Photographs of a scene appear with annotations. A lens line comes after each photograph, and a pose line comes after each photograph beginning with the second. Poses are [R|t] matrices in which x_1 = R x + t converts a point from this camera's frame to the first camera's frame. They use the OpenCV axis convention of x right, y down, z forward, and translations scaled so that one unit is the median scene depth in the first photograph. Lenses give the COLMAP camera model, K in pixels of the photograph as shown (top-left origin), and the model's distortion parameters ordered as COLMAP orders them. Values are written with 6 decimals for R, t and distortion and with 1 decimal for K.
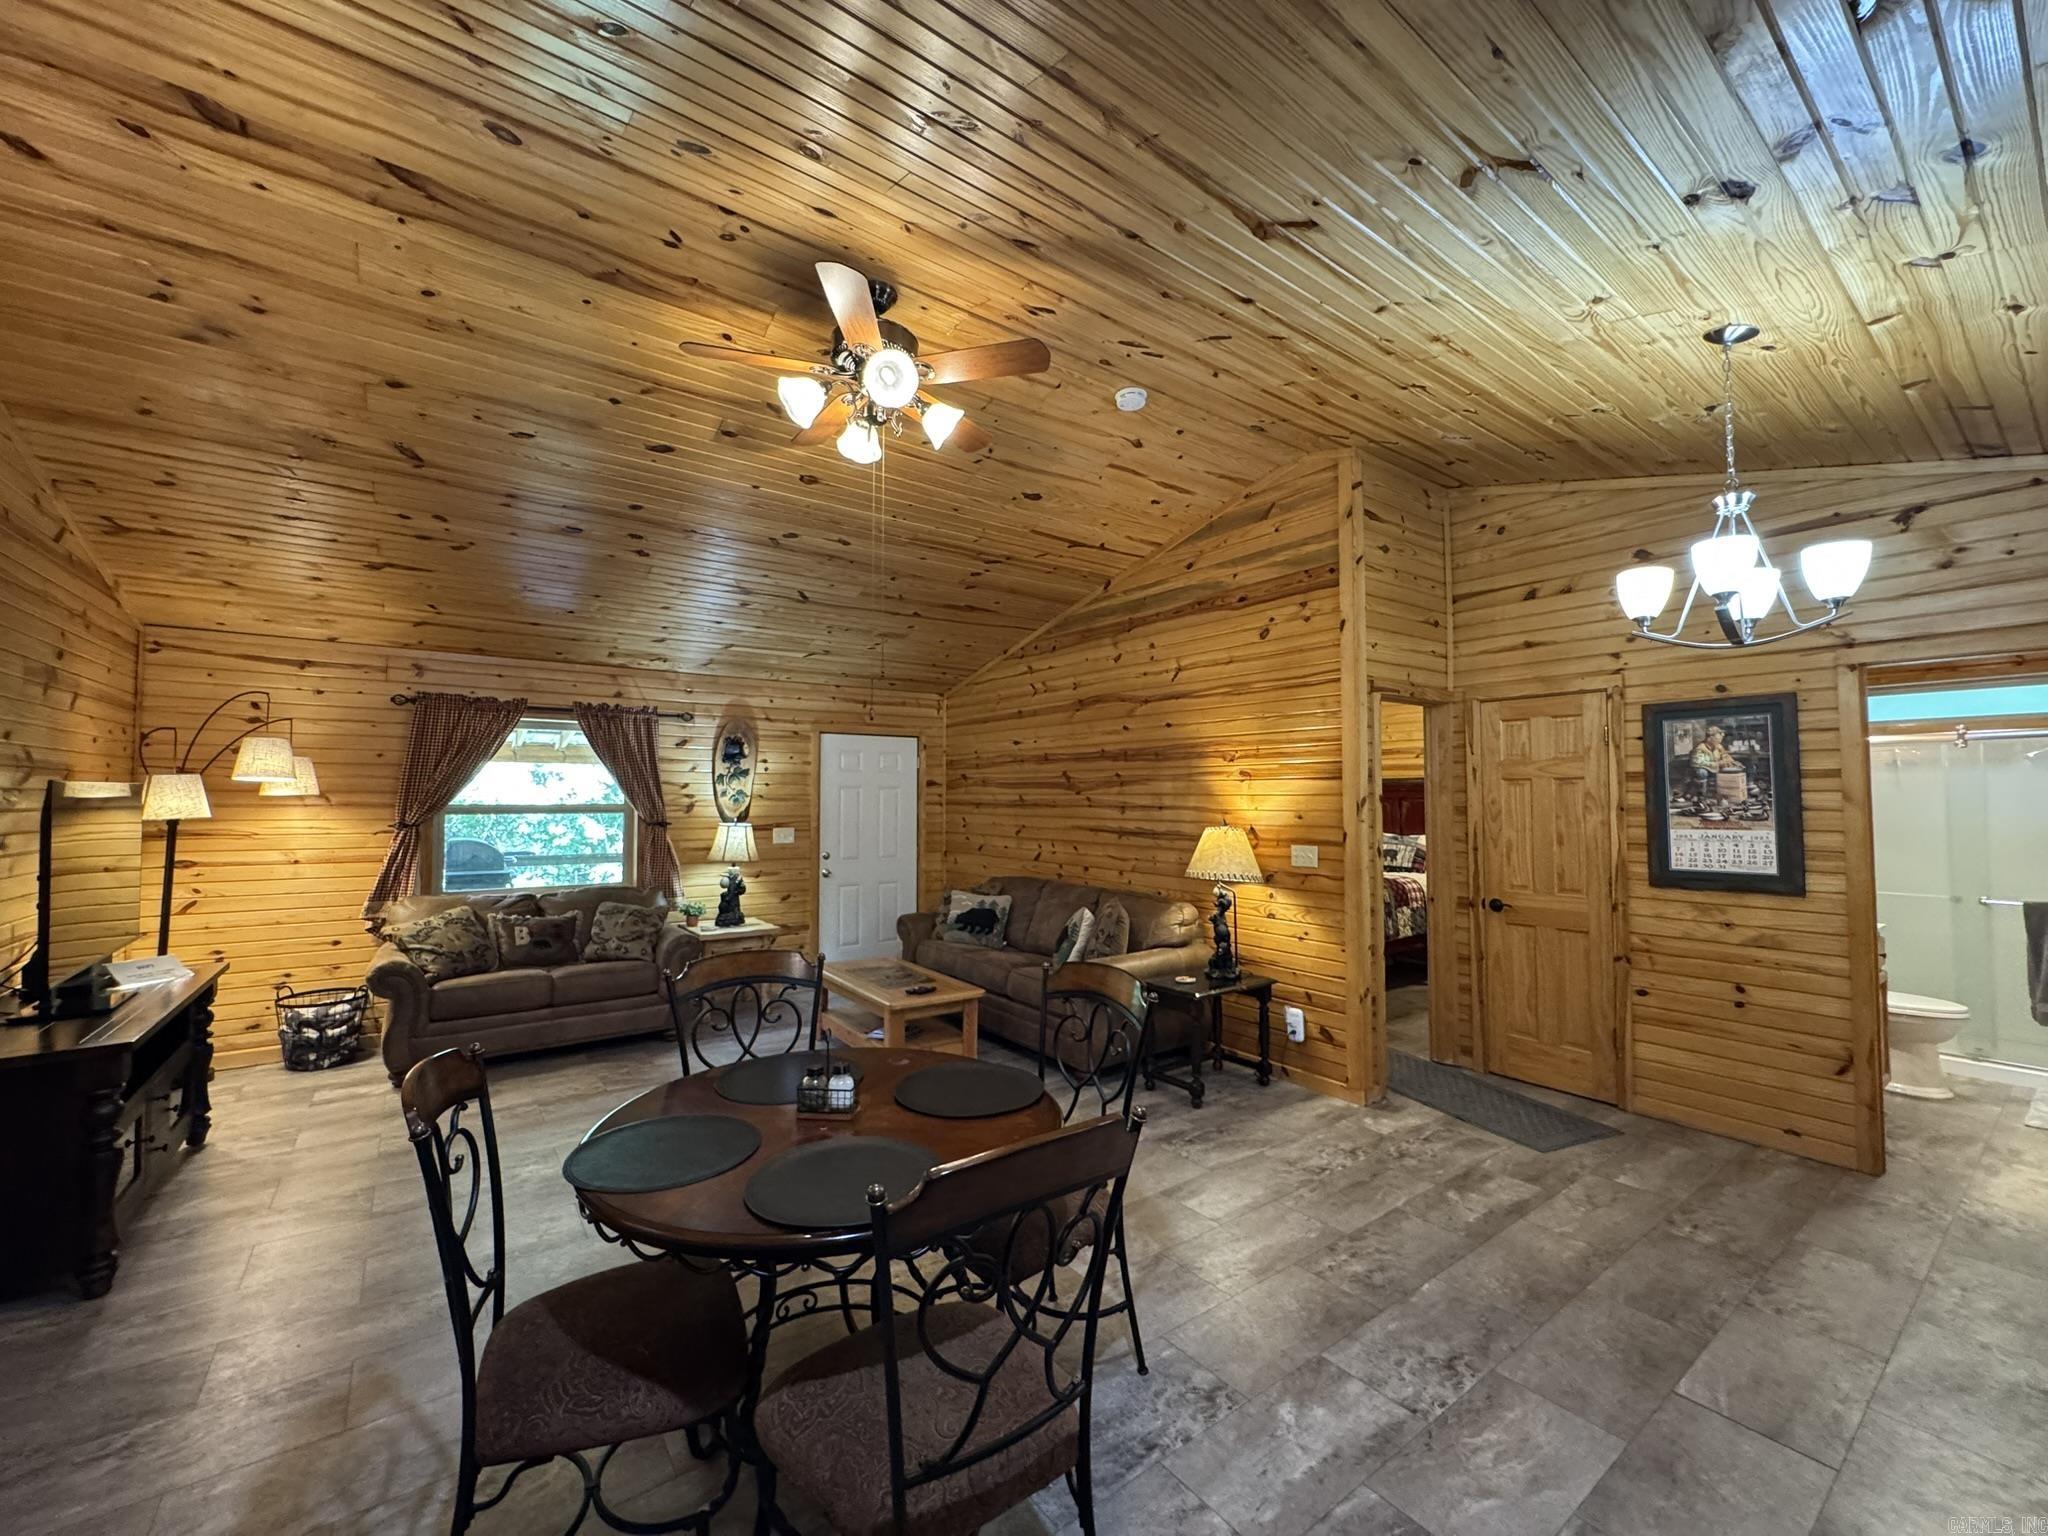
lens RADIAL K [[813.9, 0, 1022.5], [0, 813.9, 765.7], [0, 0, 1]] dist [-0.003441, -0.000245]
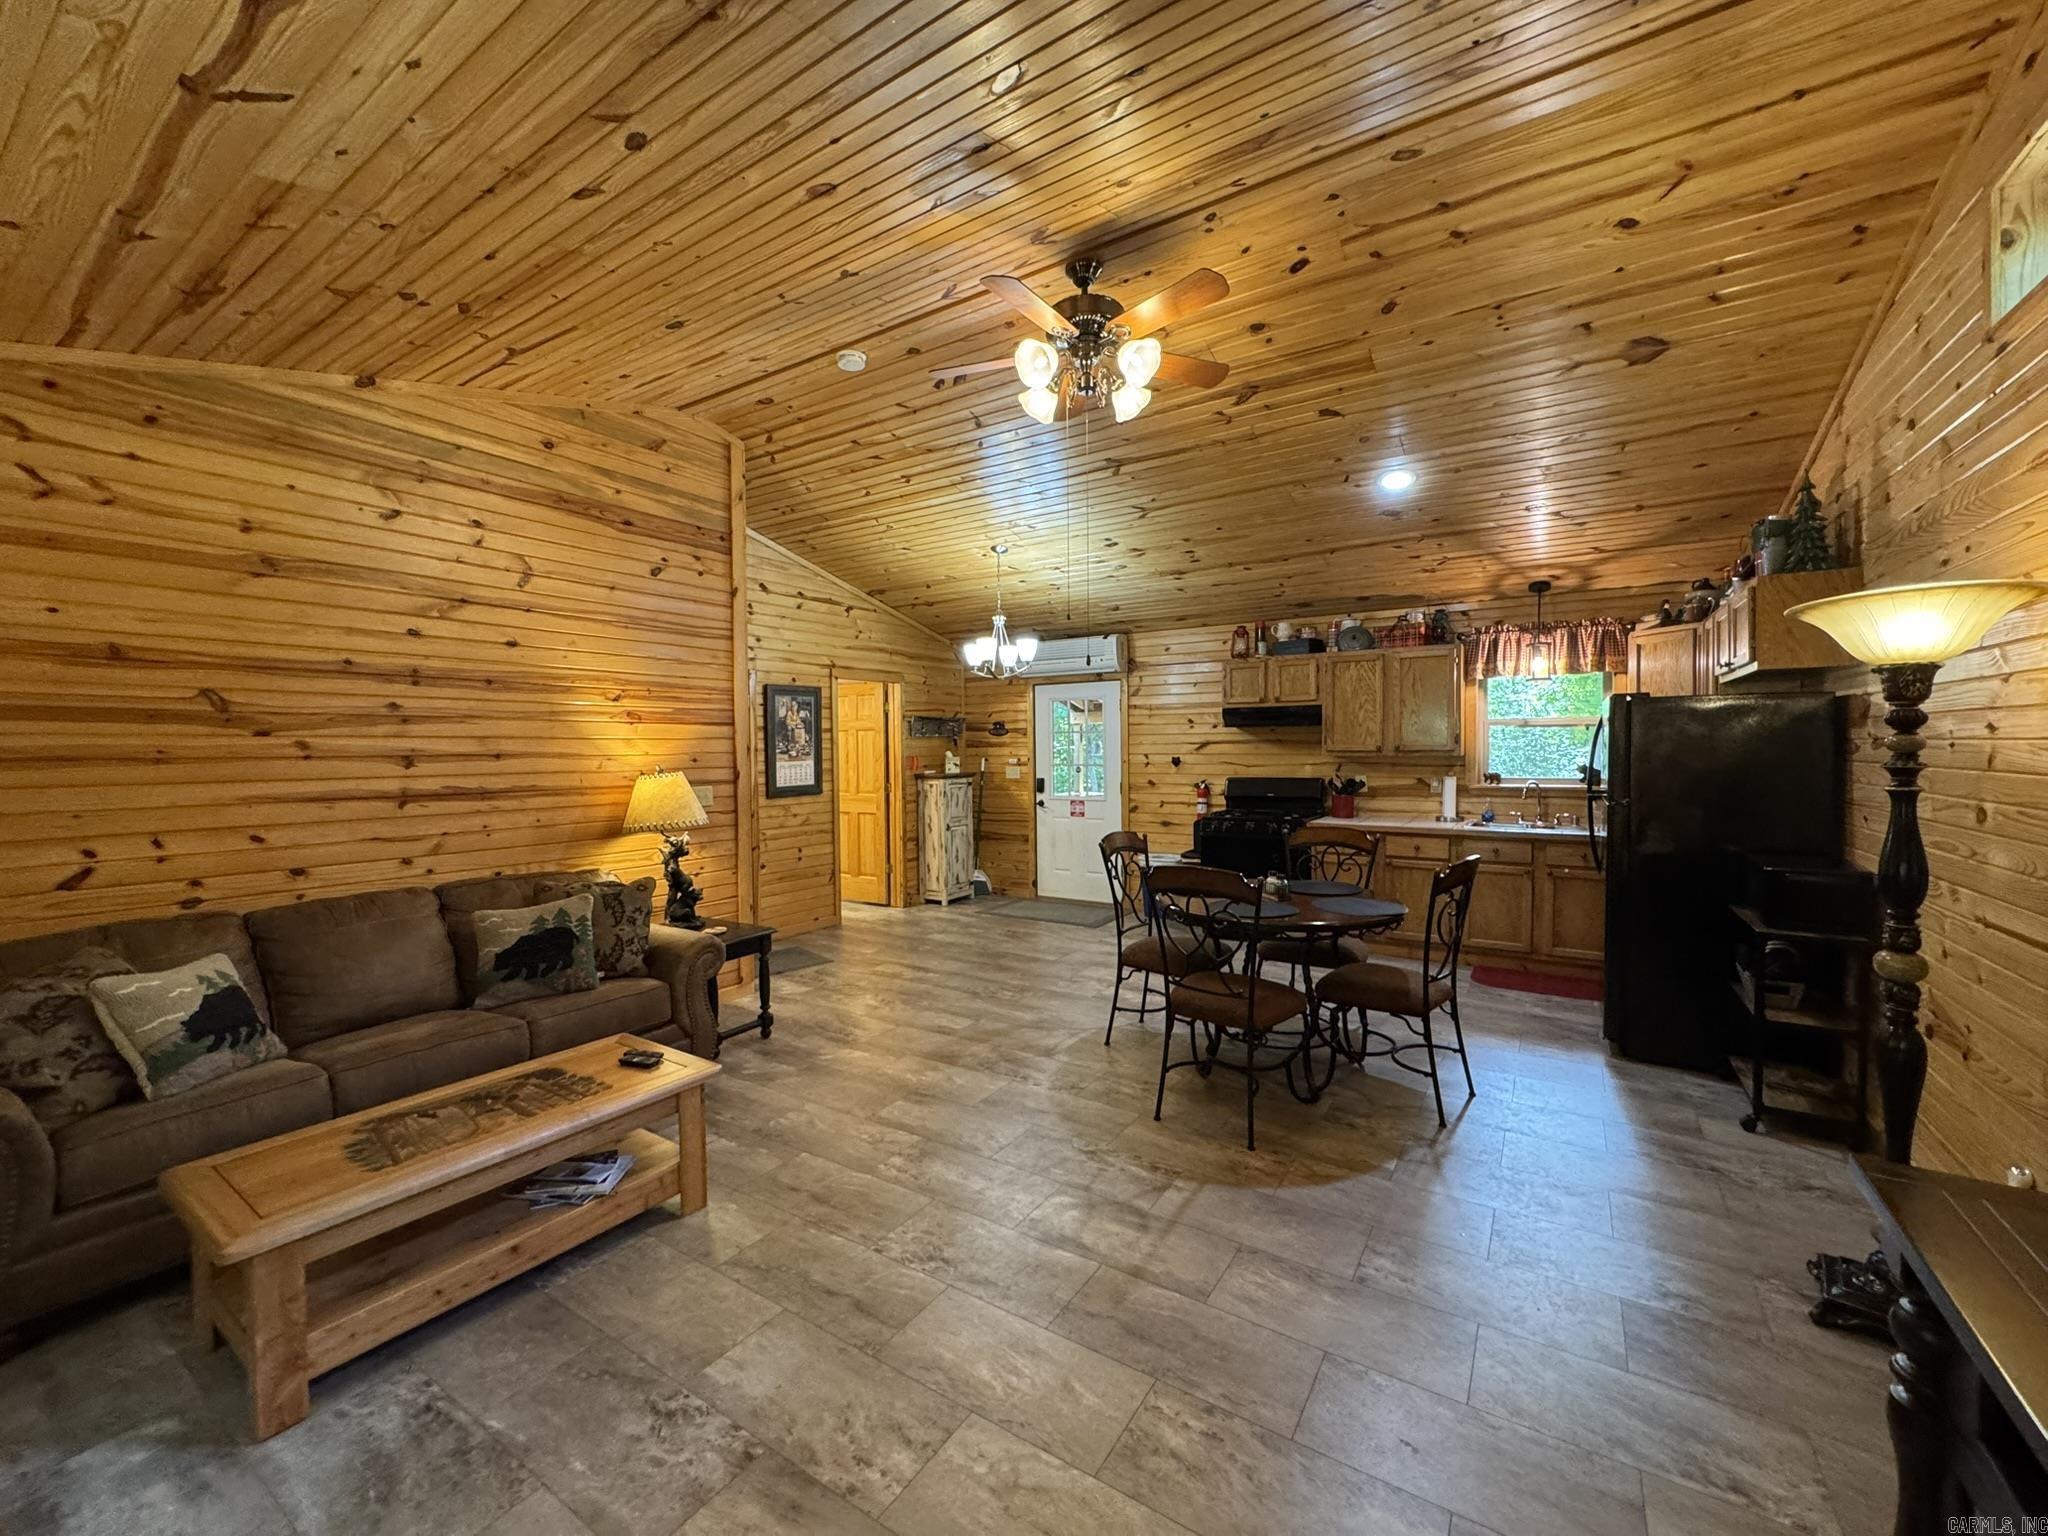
lens RADIAL K [[813.9, 0, 1018.2], [0, 813.9, 765.1], [0, 0, 1]] dist [-0.003441, -0.000245]
pose [[-0.344580, -0.021175, 0.938518, -0.888101], [-0.030241, 0.999477, 0.011447, 0.049656], [-0.938270, -0.024438, -0.345041, 1.087453]]
